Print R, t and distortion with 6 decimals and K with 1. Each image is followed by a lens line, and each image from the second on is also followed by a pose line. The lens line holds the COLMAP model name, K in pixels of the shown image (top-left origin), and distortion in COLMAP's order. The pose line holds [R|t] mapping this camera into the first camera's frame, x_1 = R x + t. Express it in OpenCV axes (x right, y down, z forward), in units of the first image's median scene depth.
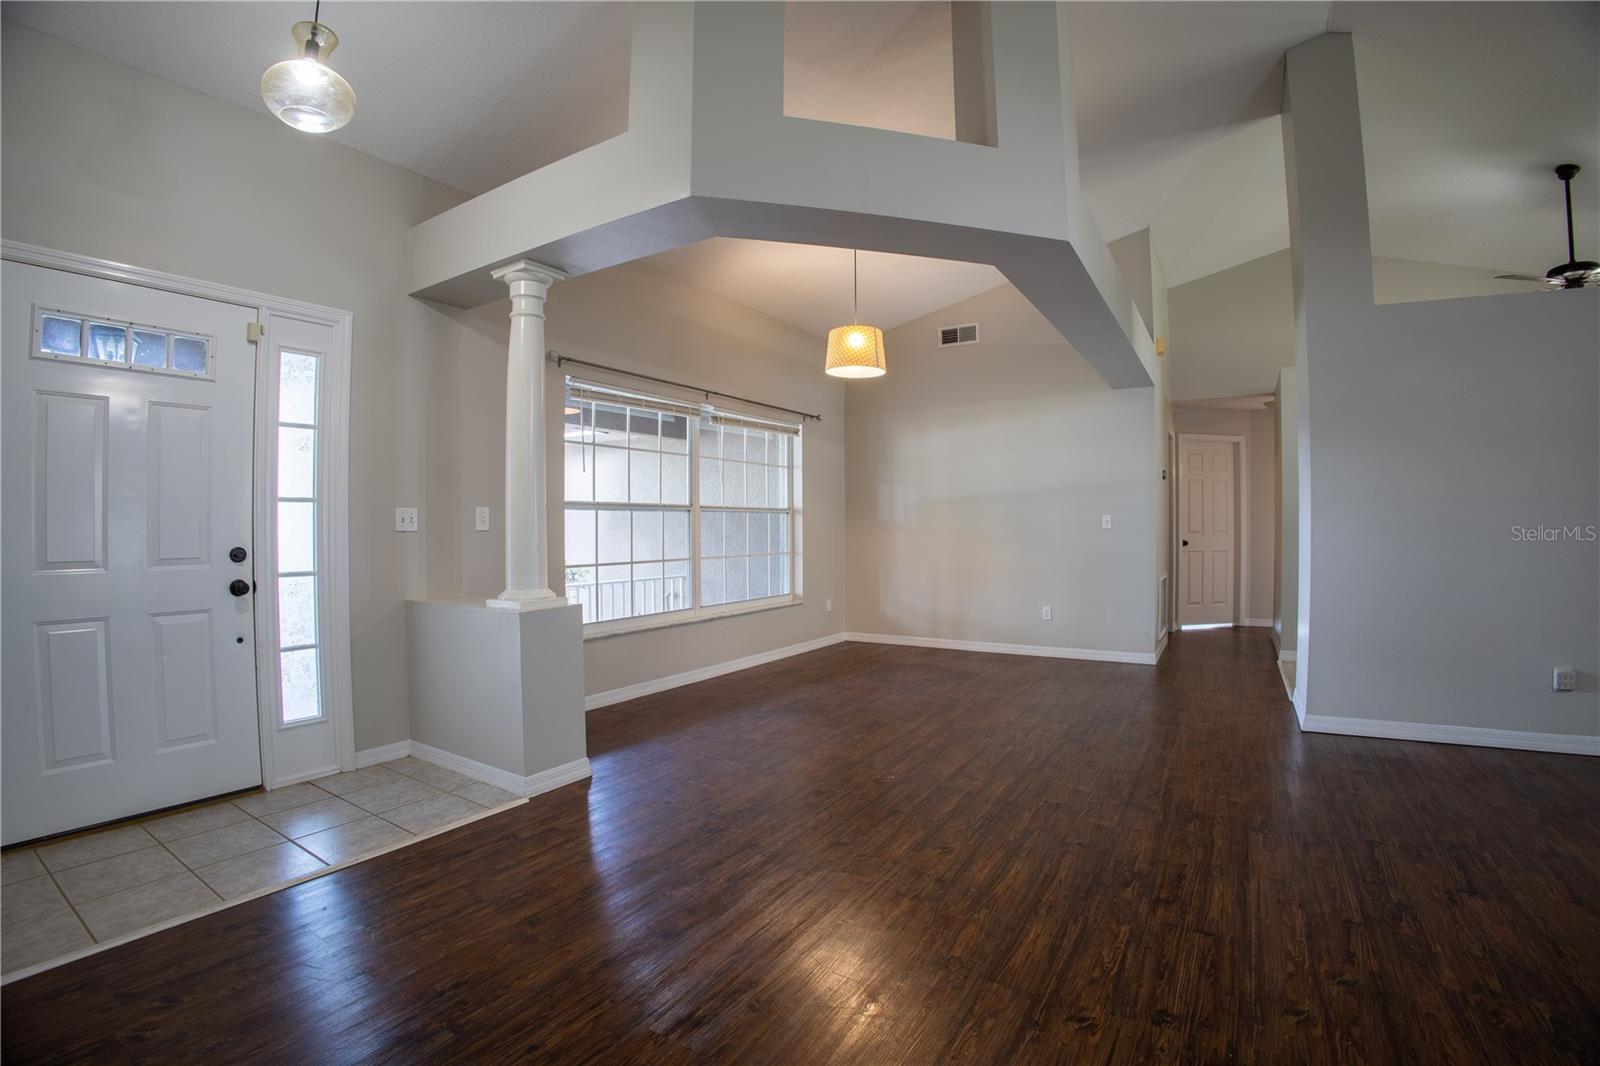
lens RADIAL K [[737.3, 0, 804.9], [0, 737.3, 530.0], [0, 0, 1]] dist [-0.139821, 0.028650]
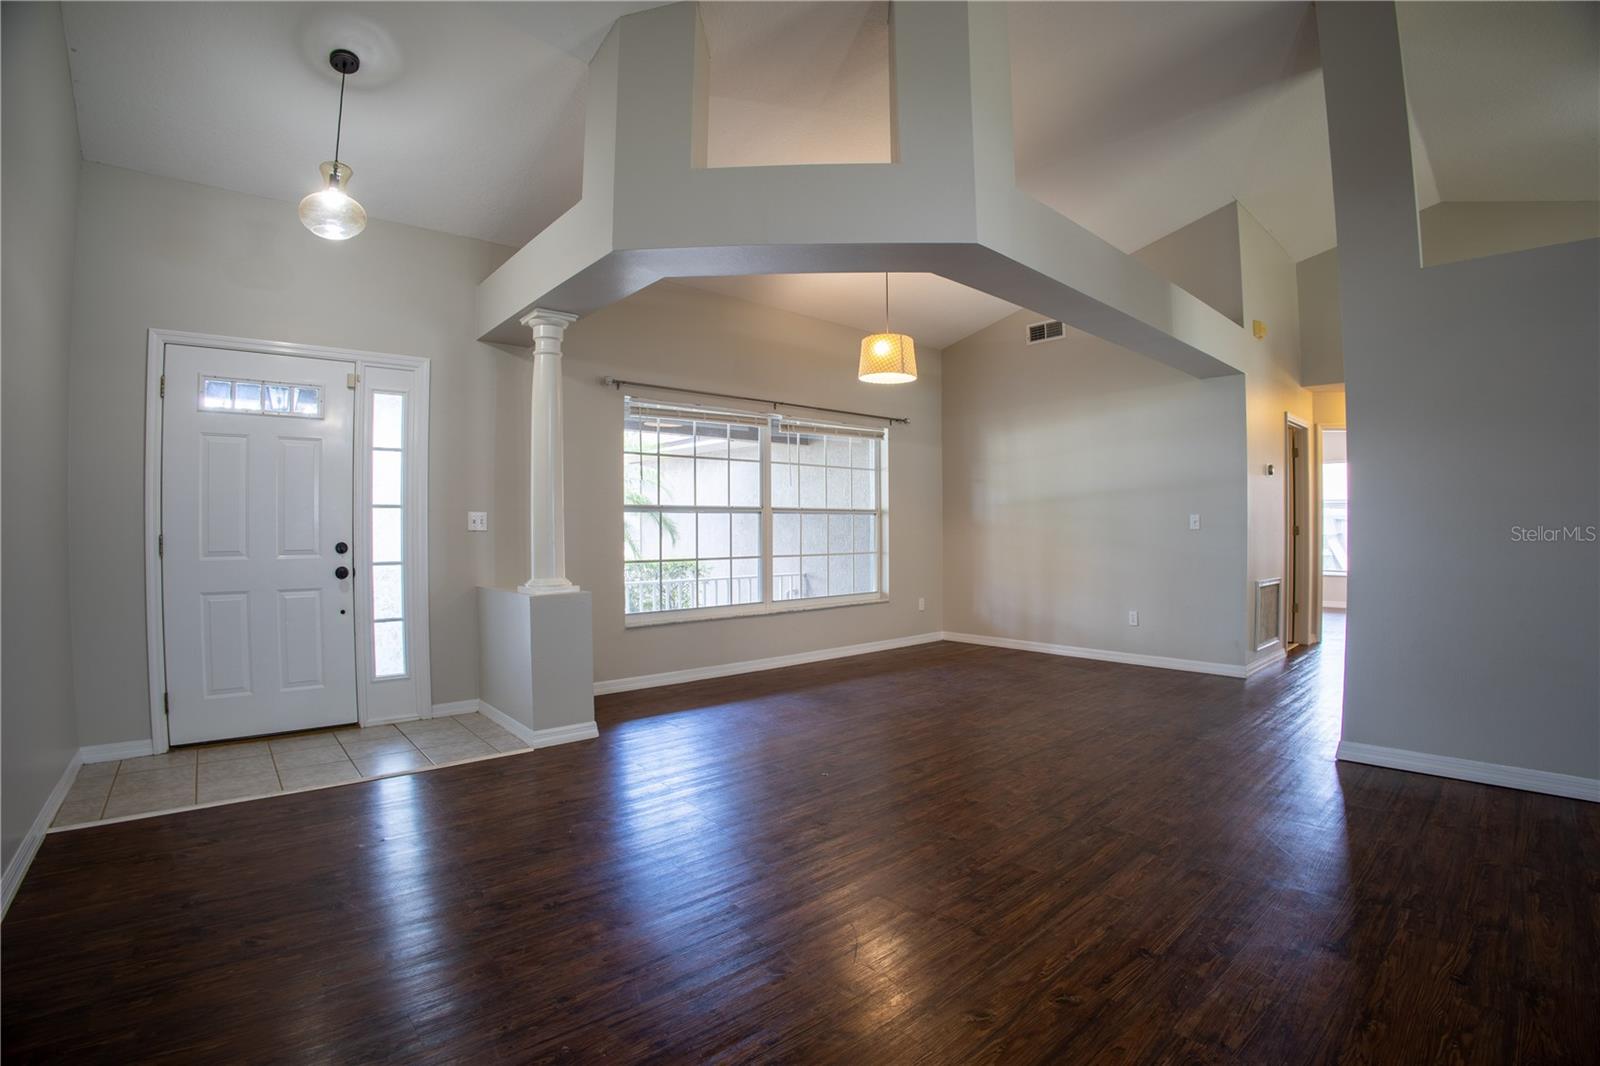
lens RADIAL K [[737.3, 0, 804.9], [0, 737.3, 530.0], [0, 0, 1]] dist [-0.139821, 0.028650]
pose [[0.956237, 0.001389, -0.292589, 0.353422], [-0.001562, 0.999999, -0.000359, 0.000196], [0.292588, 0.000800, 0.956238, -0.037905]]
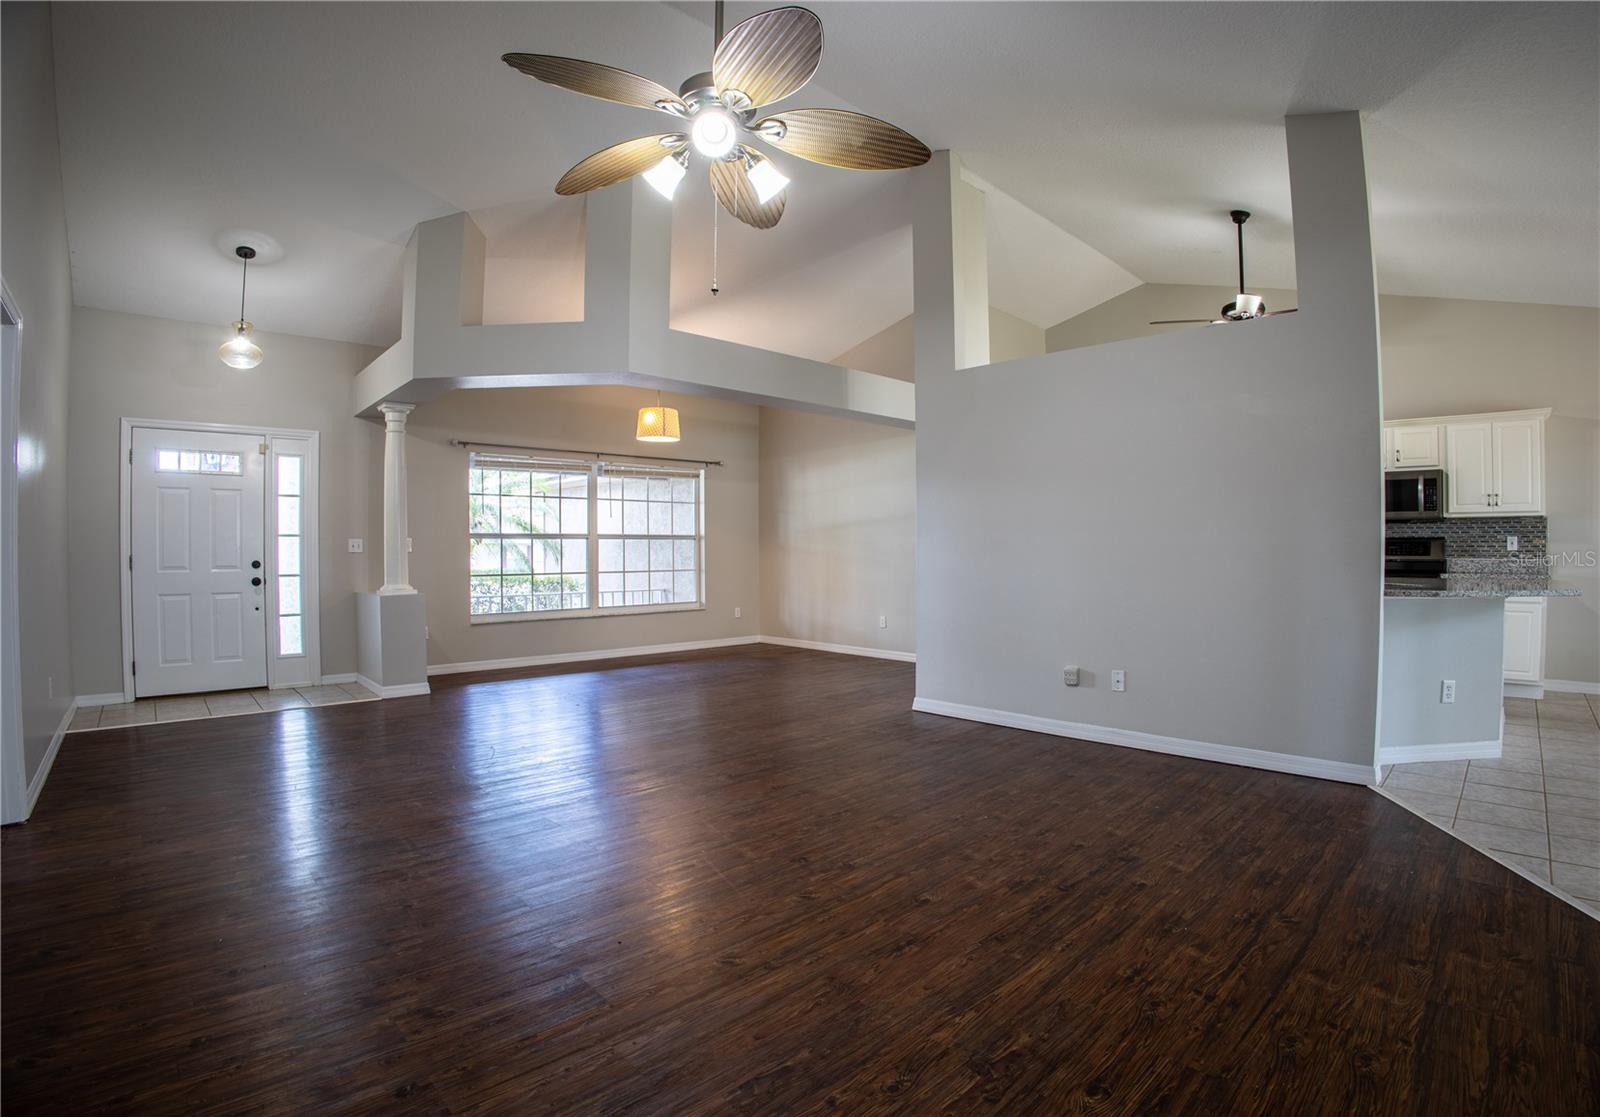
lens RADIAL K [[767.7, 0, 823.5], [0, 767.7, 555.9], [0, 0, 1]] dist [-0.143044, 0.031011]
pose [[0.970456, 0.001931, -0.241271, 0.985254], [-0.000976, 0.999991, 0.004077, 0.001858], [0.241276, -0.003721, 0.970449, -0.459966]]
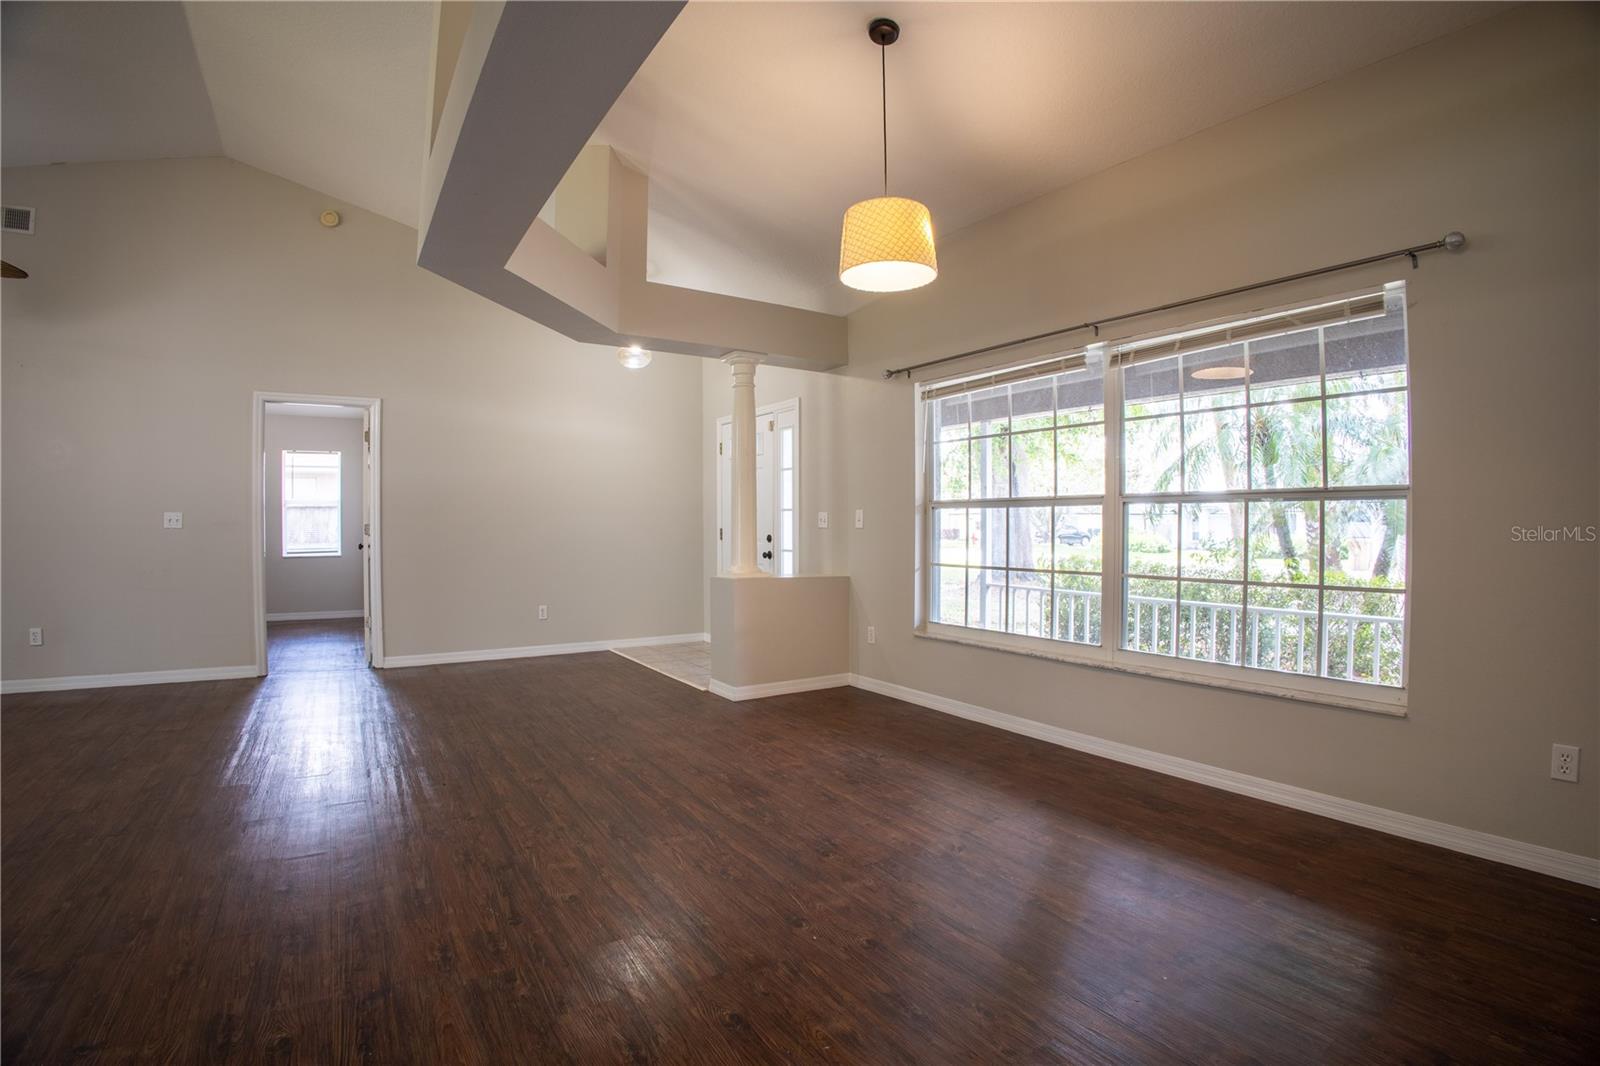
lens RADIAL K [[739.1, 0, 798.5], [0, 739.1, 524.7], [0, 0, 1]] dist [-0.128487, 0.024439]
pose [[-0.430519, 0.004038, -0.902572, 0.893398], [-0.005317, 0.999961, 0.007010, -0.015207], [0.902566, 0.007817, -0.430481, 1.625124]]
